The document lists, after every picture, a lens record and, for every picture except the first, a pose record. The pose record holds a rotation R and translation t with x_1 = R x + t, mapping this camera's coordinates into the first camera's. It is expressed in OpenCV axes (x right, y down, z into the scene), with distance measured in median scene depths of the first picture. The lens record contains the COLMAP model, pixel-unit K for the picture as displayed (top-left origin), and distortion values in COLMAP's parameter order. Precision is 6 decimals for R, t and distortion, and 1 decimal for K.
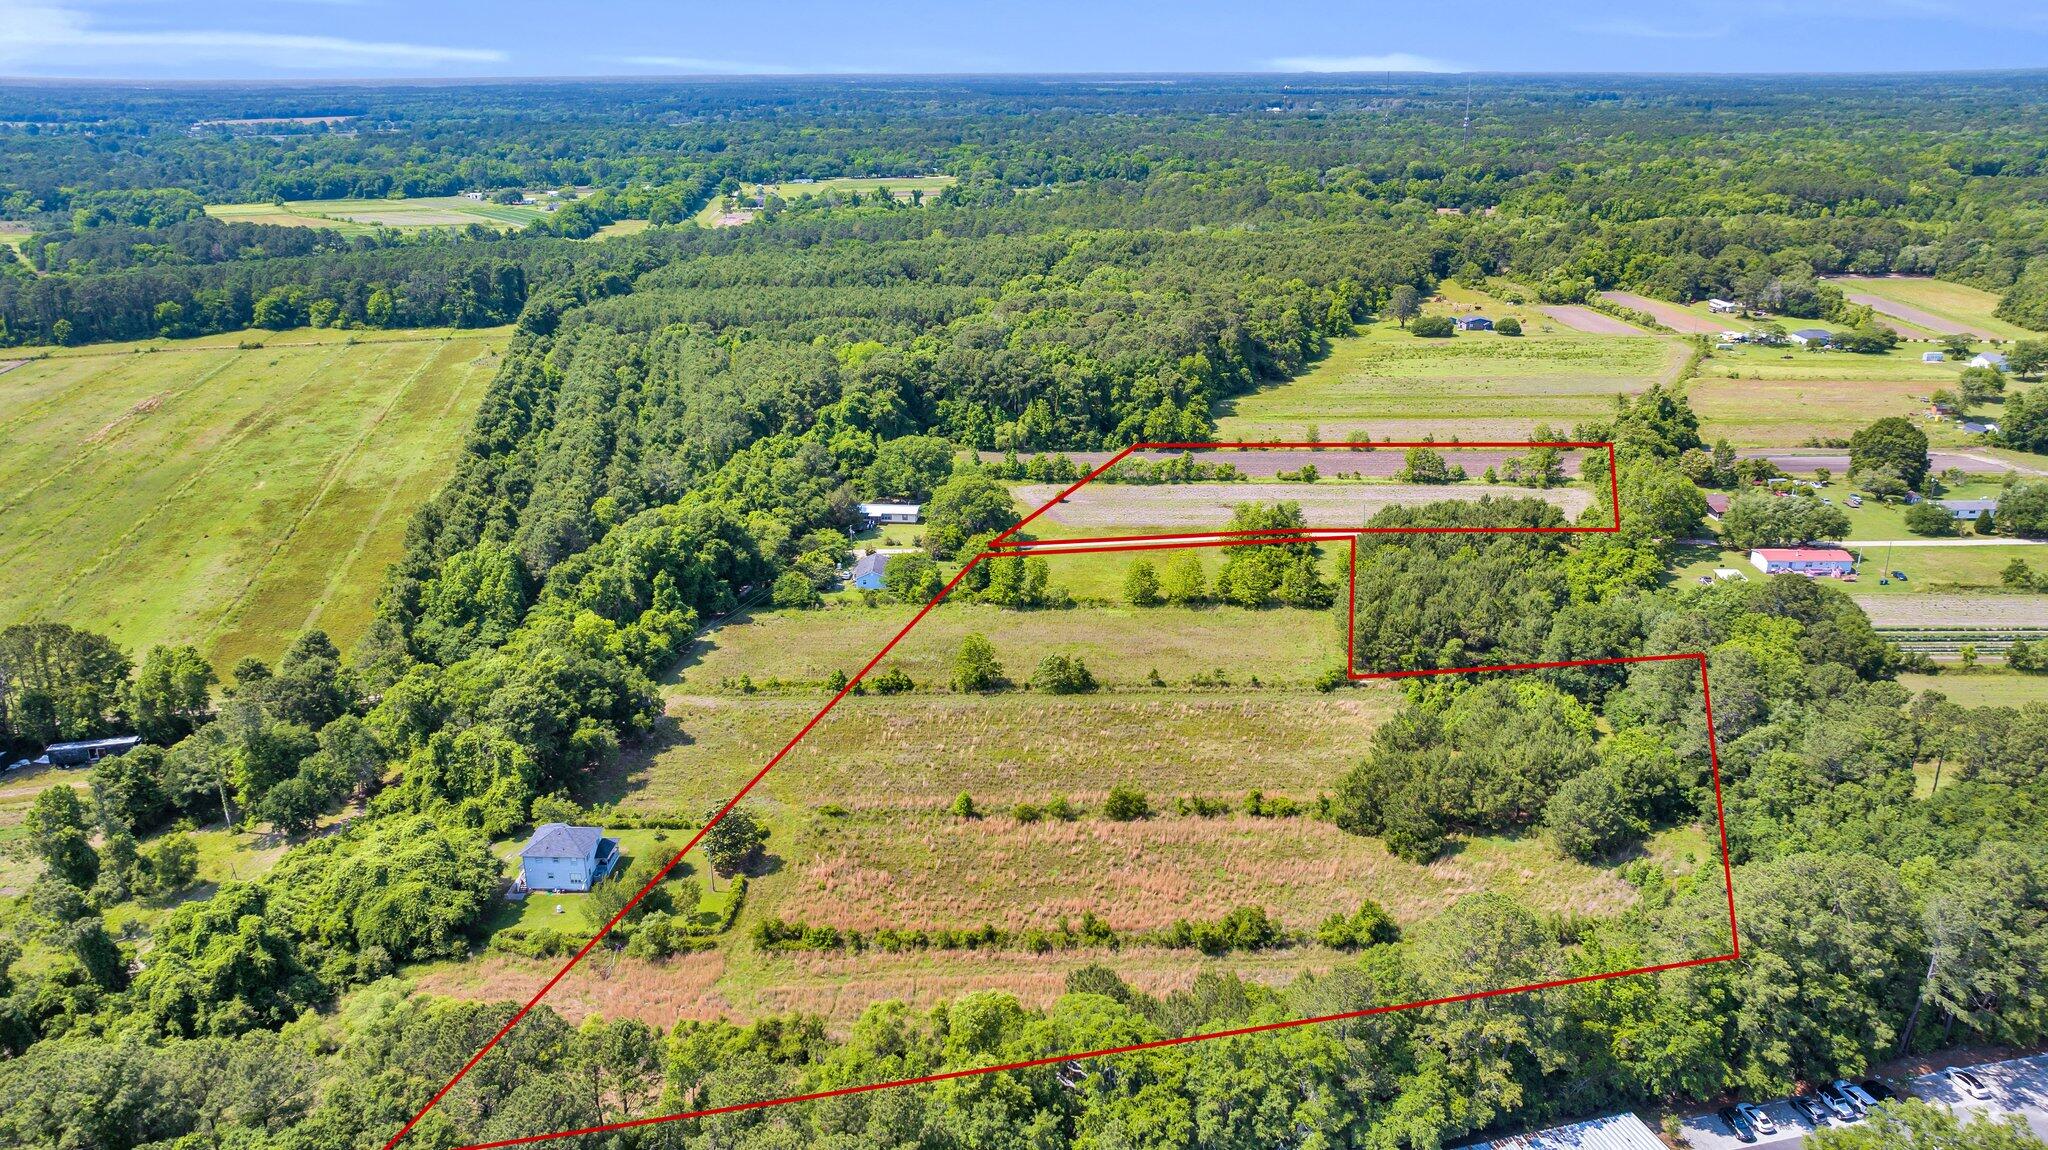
lens RADIAL K [[1446.1, 0, 1028.8], [0, 1446.1, 574.5], [0, 0, 1]] dist [-0.035240, 0.035514]
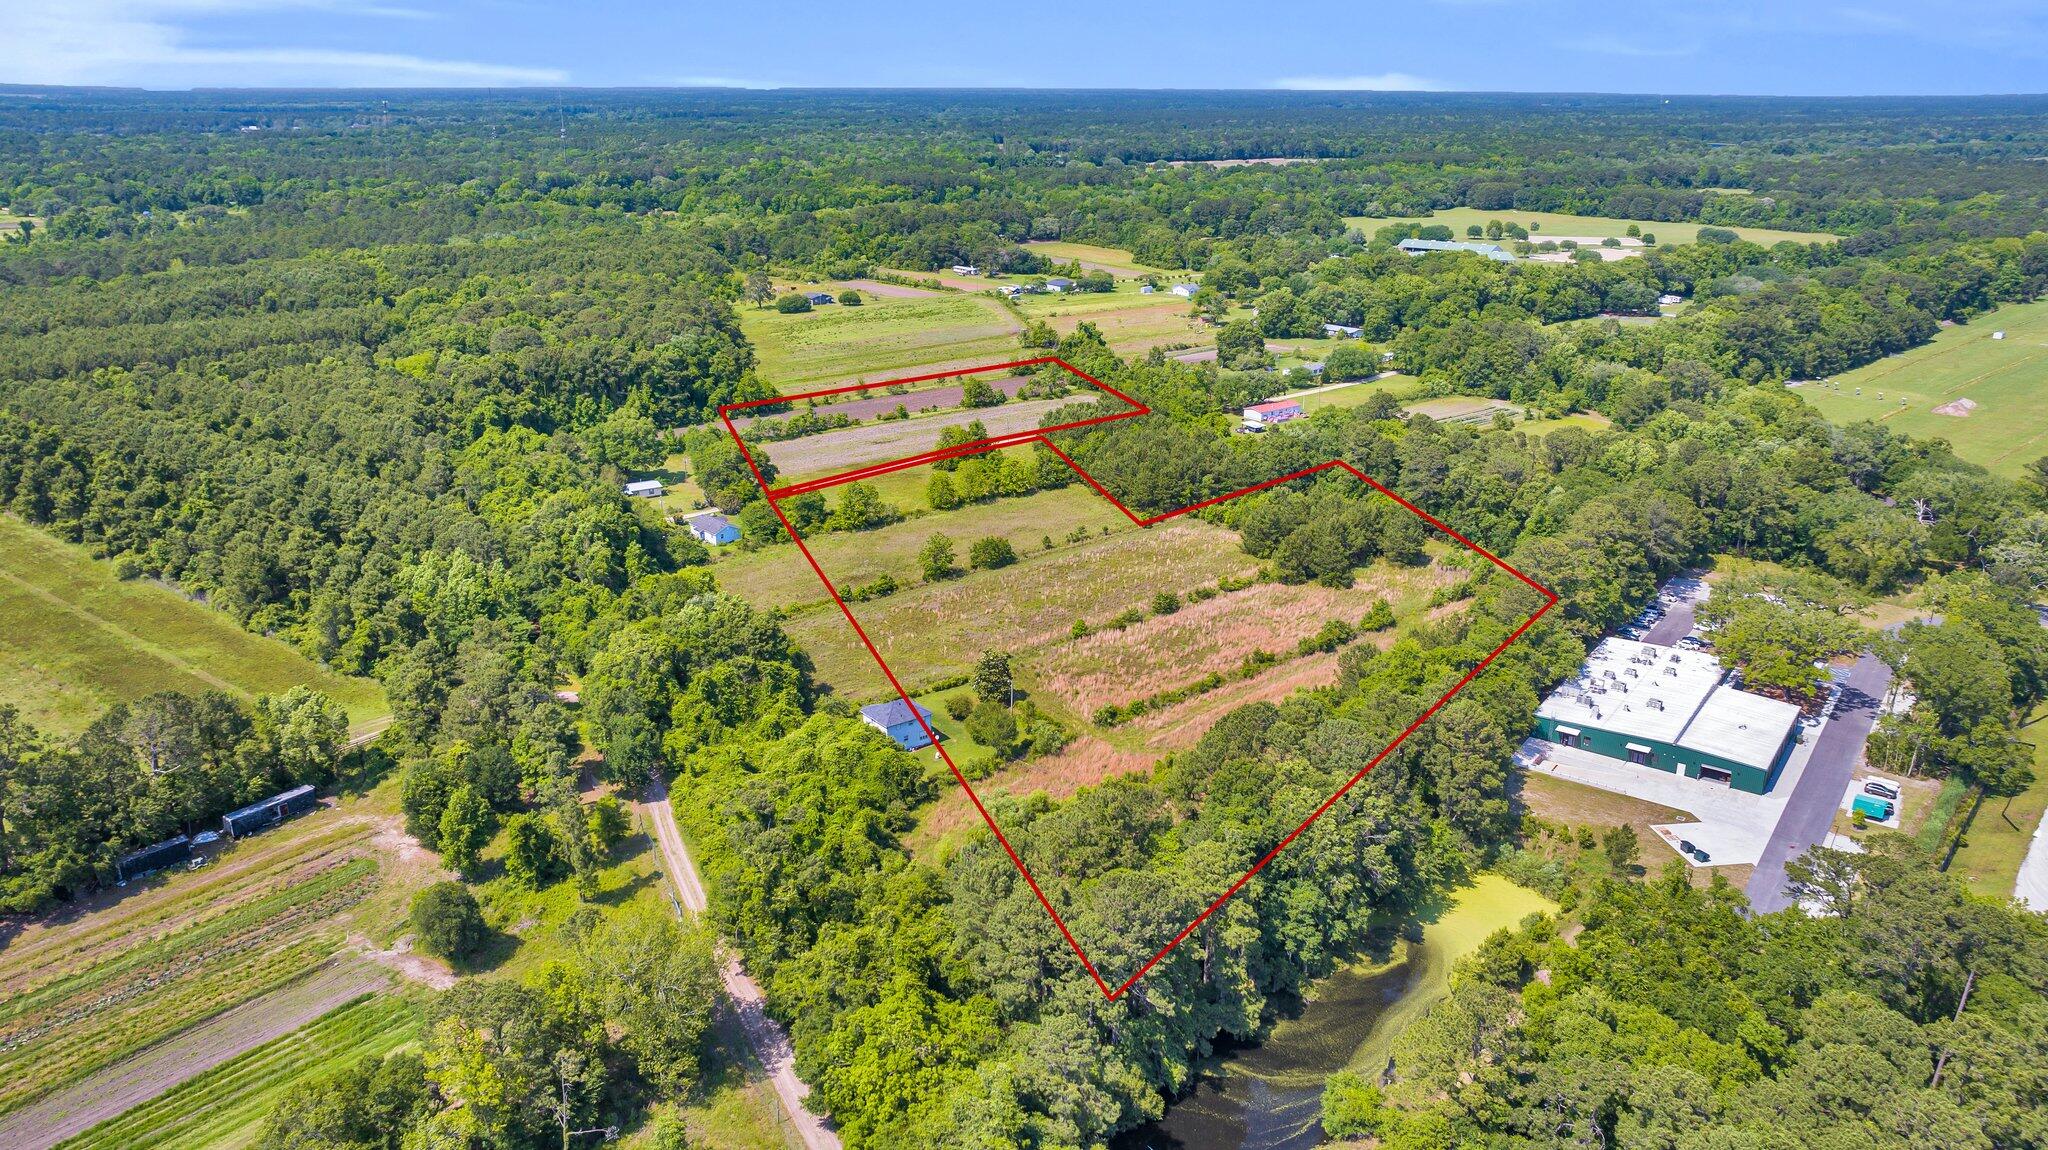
lens RADIAL K [[1444.3, 0, 1027.1], [0, 1444.3, 577.6], [0, 0, 1]] dist [-0.030880, 0.037145]
pose [[0.772658, -0.199343, 0.602713, -0.373706], [0.203880, 0.977044, 0.061782, 0.009579], [-0.601193, 0.075145, 0.795563, -0.010638]]
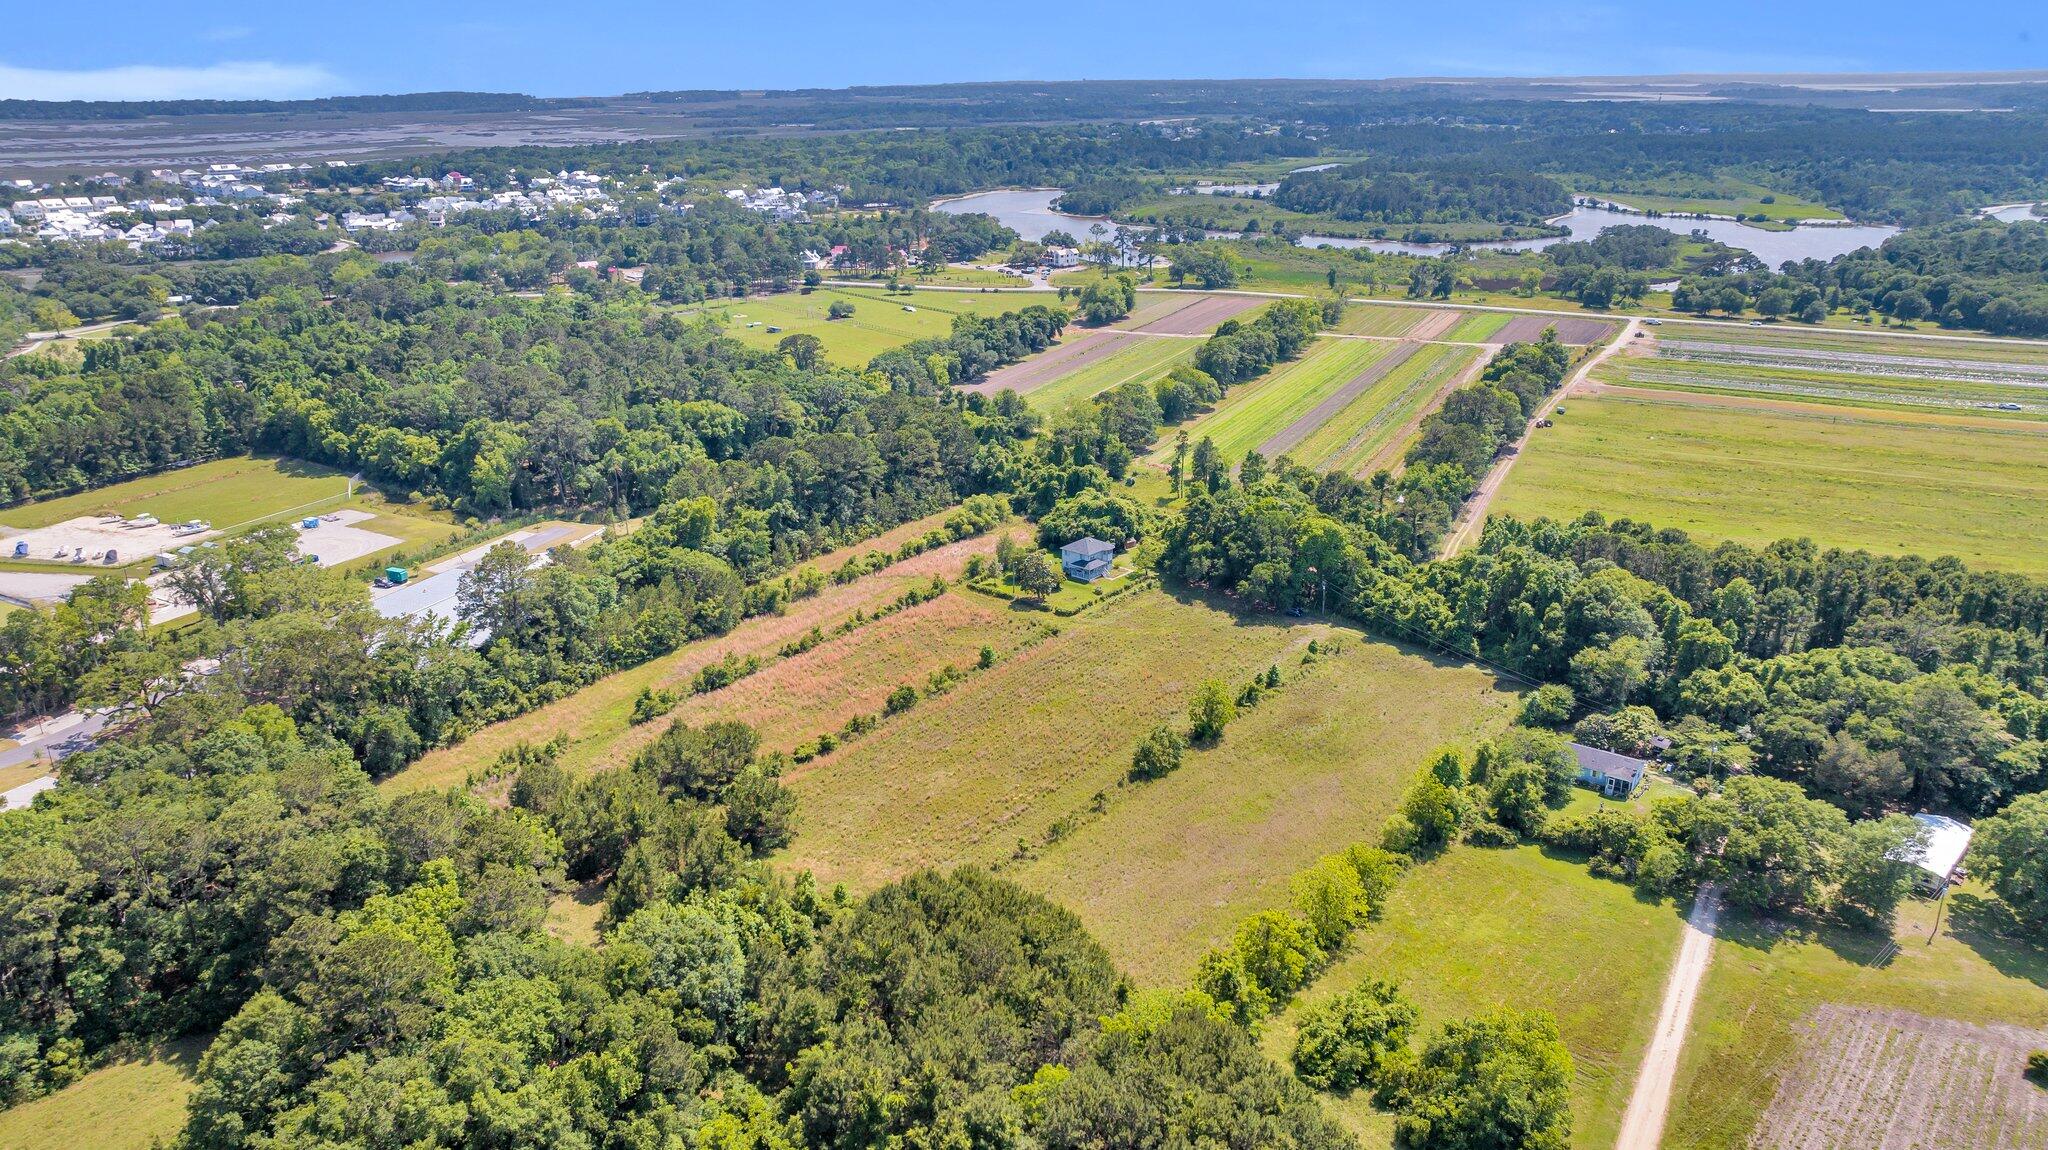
lens RADIAL K [[1444.3, 0, 1027.1], [0, 1444.3, 577.6], [0, 0, 1]] dist [-0.030880, 0.037145]
pose [[-0.618657, 0.266291, -0.739156, 0.362903], [-0.257053, 0.820423, 0.510716, -0.234160], [0.742419, 0.505960, -0.439110, 0.663761]]
